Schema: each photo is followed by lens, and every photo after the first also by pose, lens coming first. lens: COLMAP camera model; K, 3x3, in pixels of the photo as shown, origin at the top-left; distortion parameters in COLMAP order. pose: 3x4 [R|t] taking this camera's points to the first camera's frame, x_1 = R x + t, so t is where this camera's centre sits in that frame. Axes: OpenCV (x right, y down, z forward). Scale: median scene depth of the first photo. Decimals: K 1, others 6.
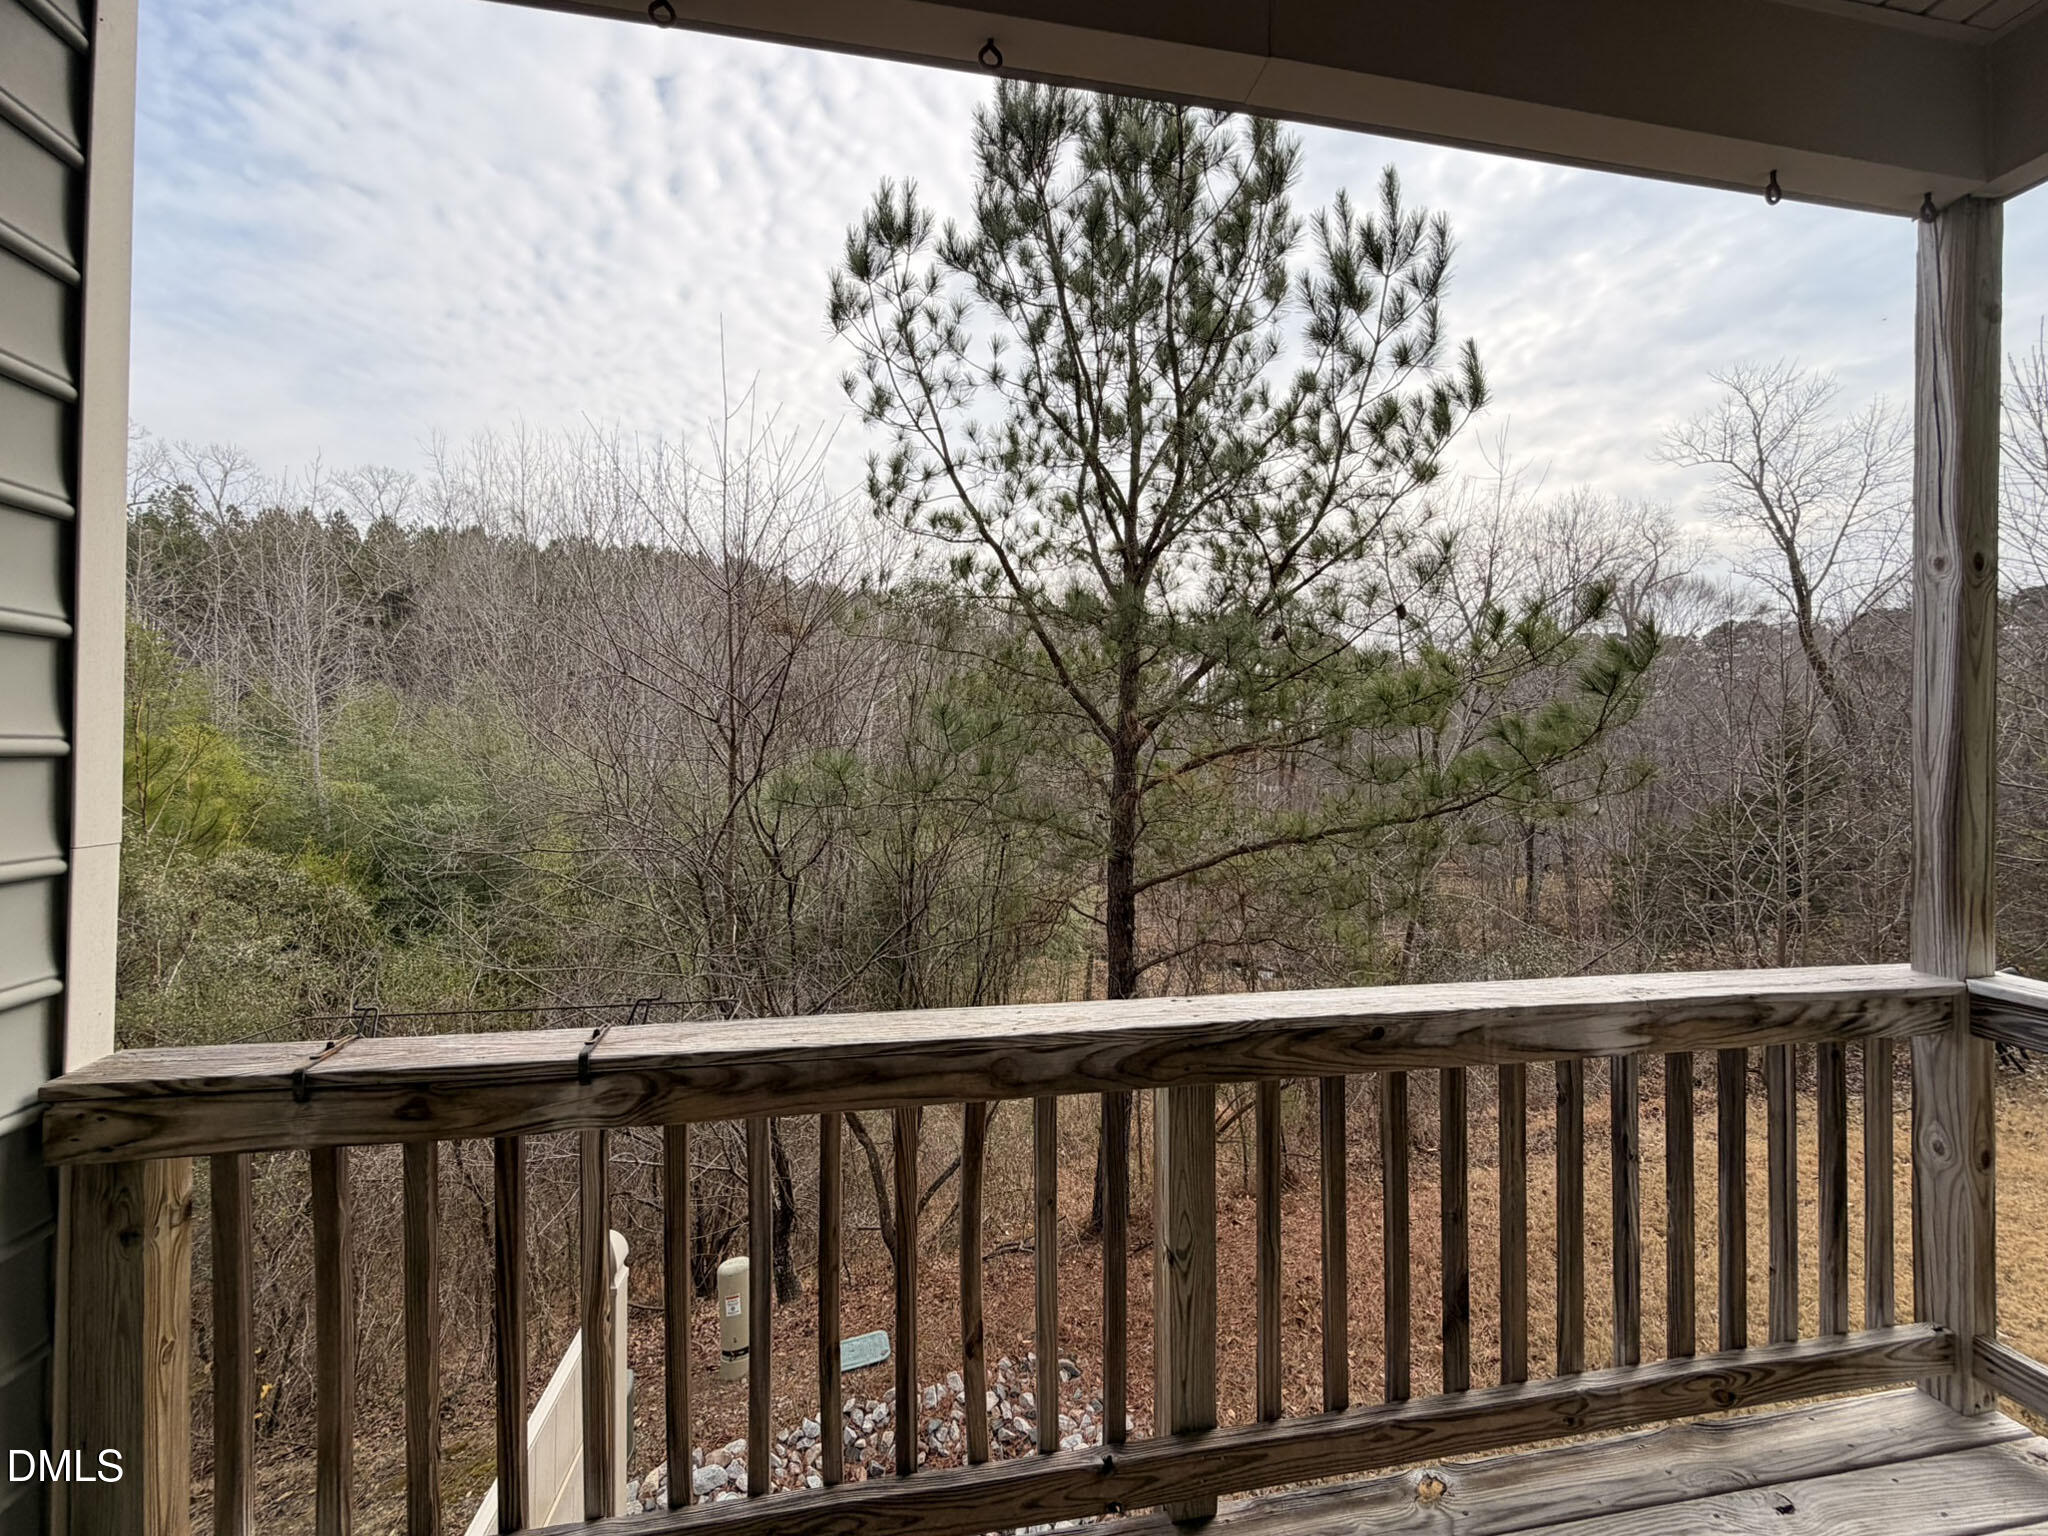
lens RADIAL K [[833.4, 0, 1015.3], [0, 833.4, 754.6], [0, 0, 1]] dist [0.002890, -0.001274]
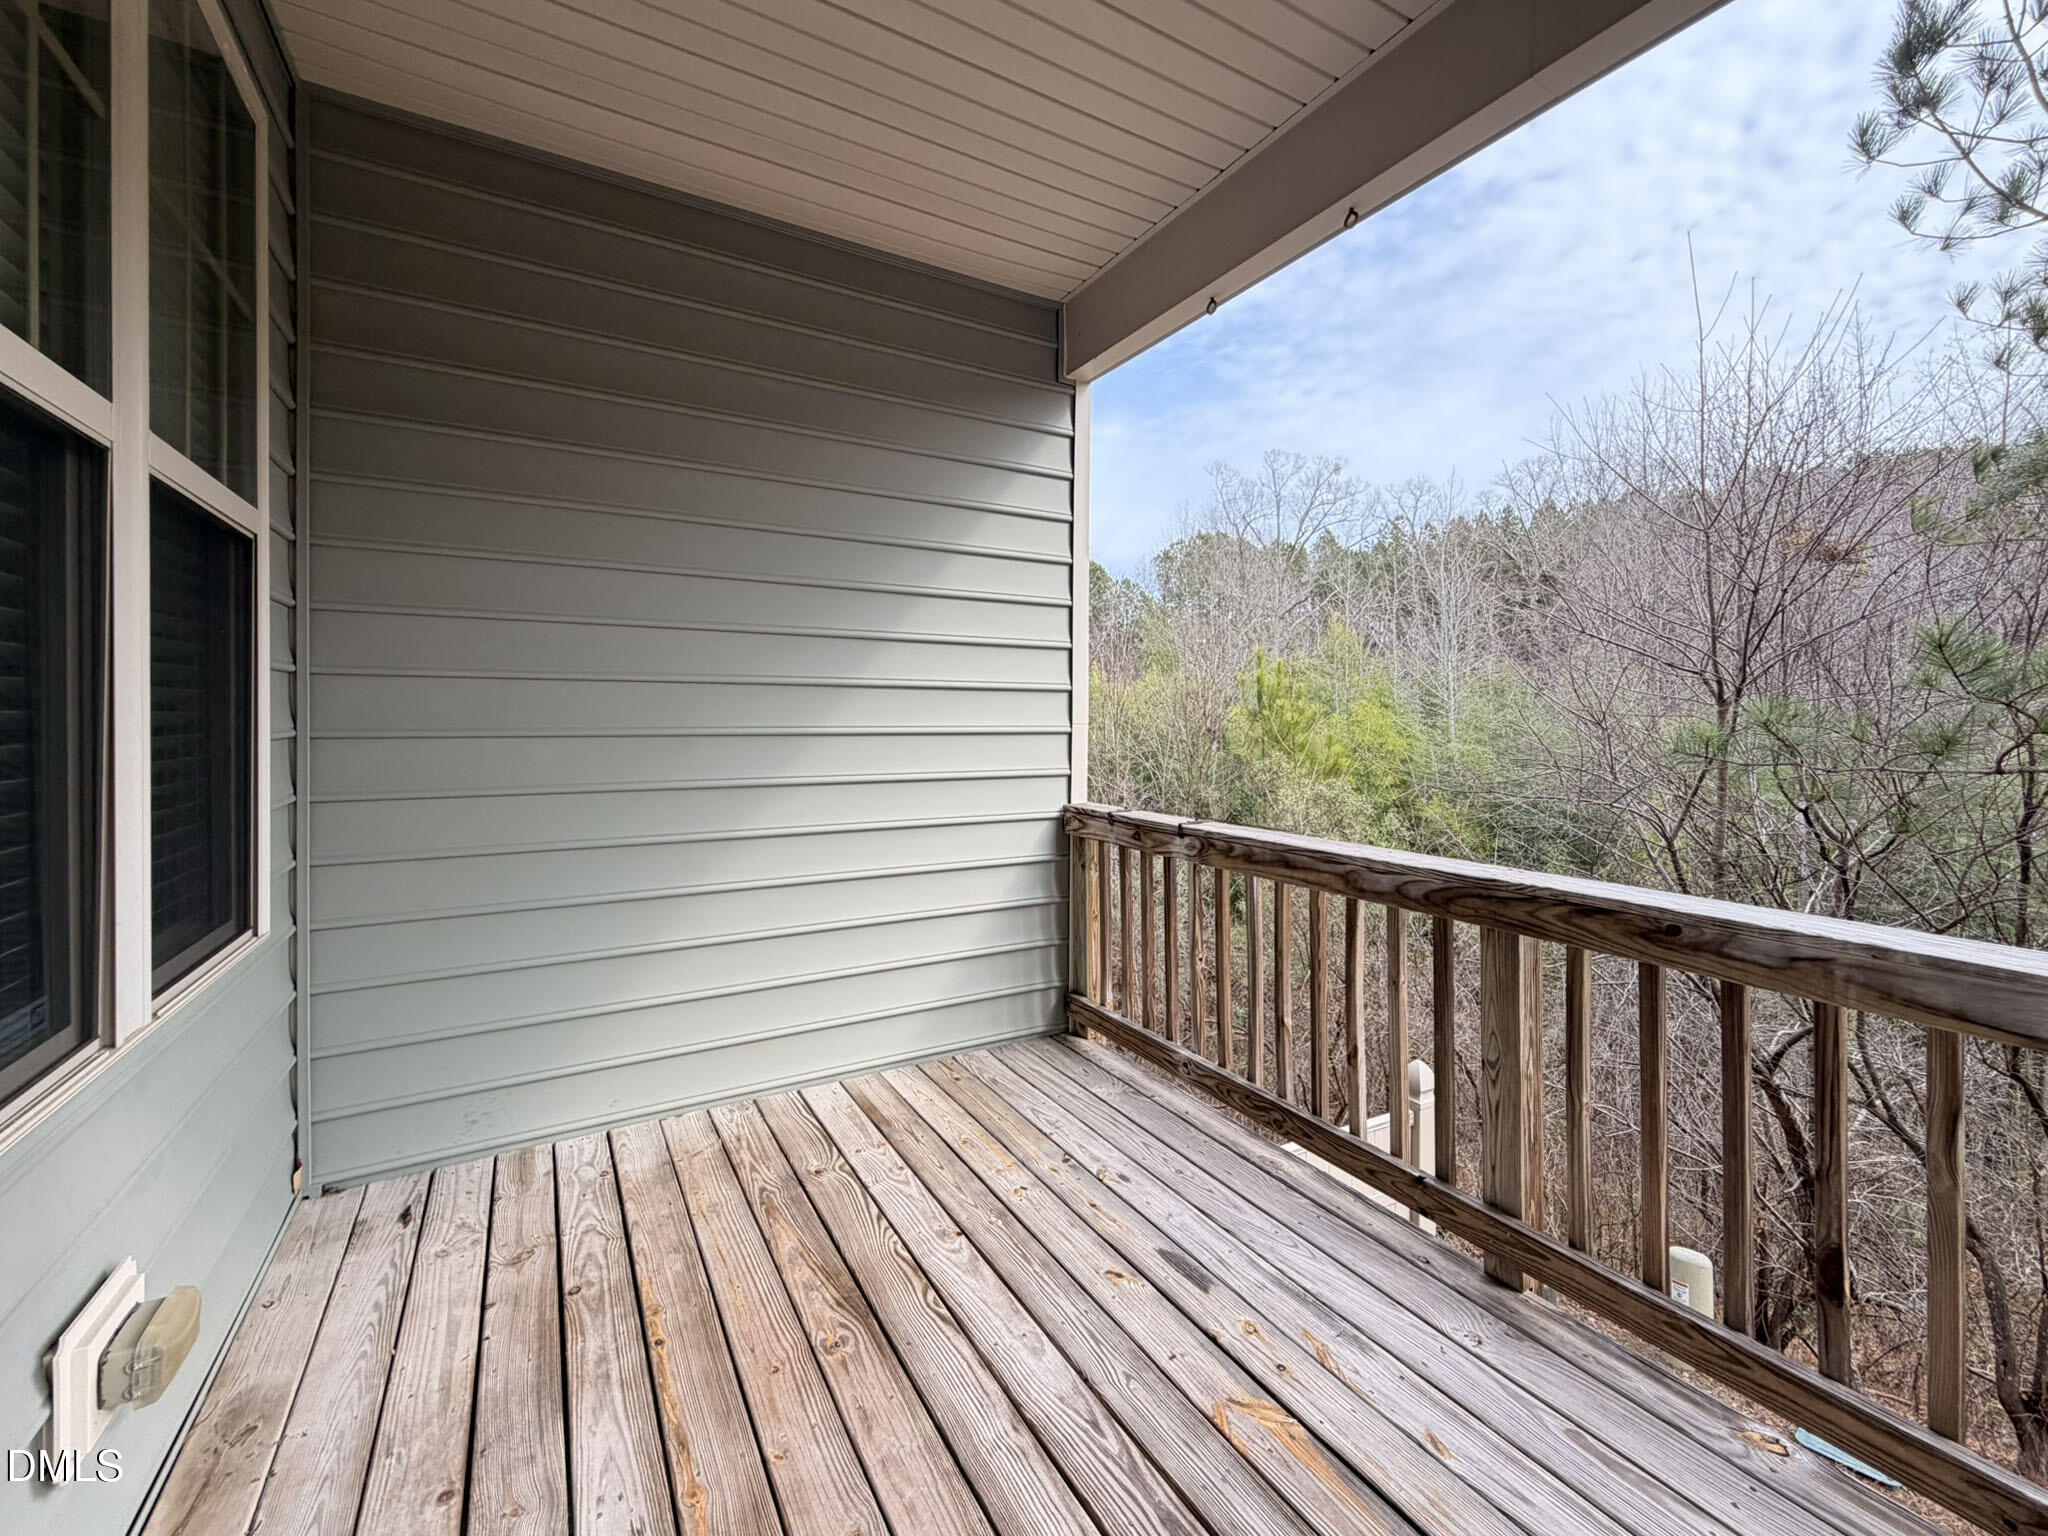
lens RADIAL K [[833.4, 0, 1007.8], [0, 833.4, 752.1], [0, 0, 1]] dist [0.002890, -0.001274]
pose [[0.330938, 0.034650, -0.943016, 0.977553], [-0.007083, 0.999389, 0.034236, 0.077010], [0.943626, -0.004650, 0.330981, -0.090736]]
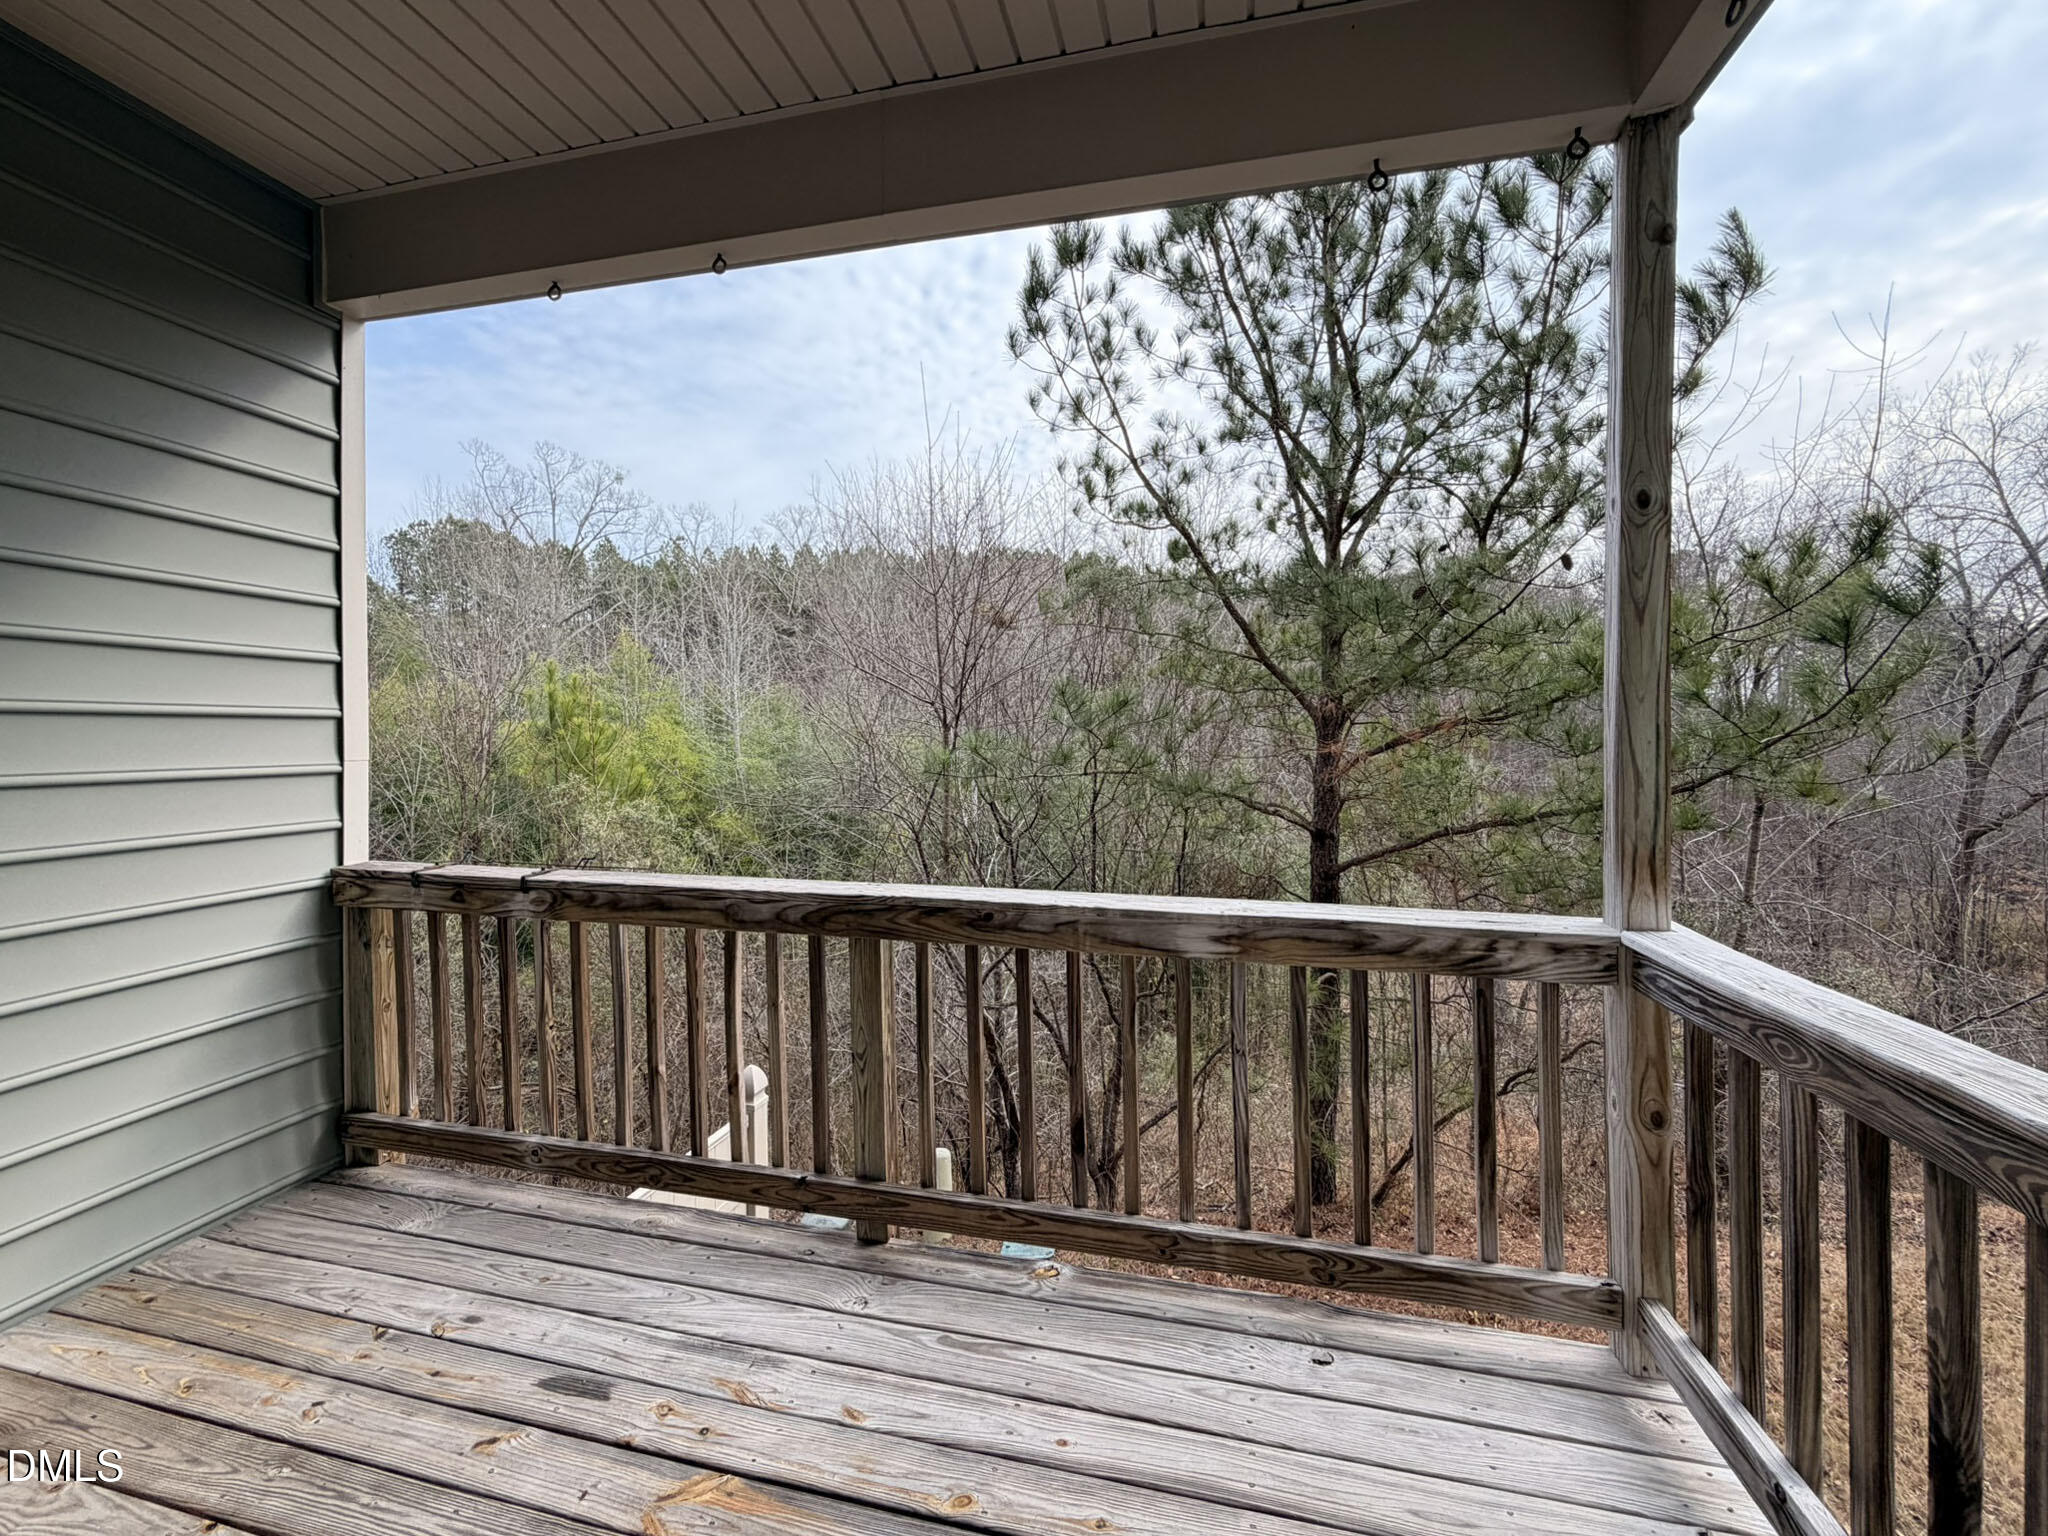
lens RADIAL K [[833.4, 0, 1013.2], [0, 833.4, 758.5], [0, 0, 1]] dist [0.002890, -0.001274]
pose [[0.915117, 0.006788, -0.403132, 0.883261], [0.002978, 0.999717, 0.023596, 0.042399], [0.403178, -0.022793, 0.914838, -0.178598]]
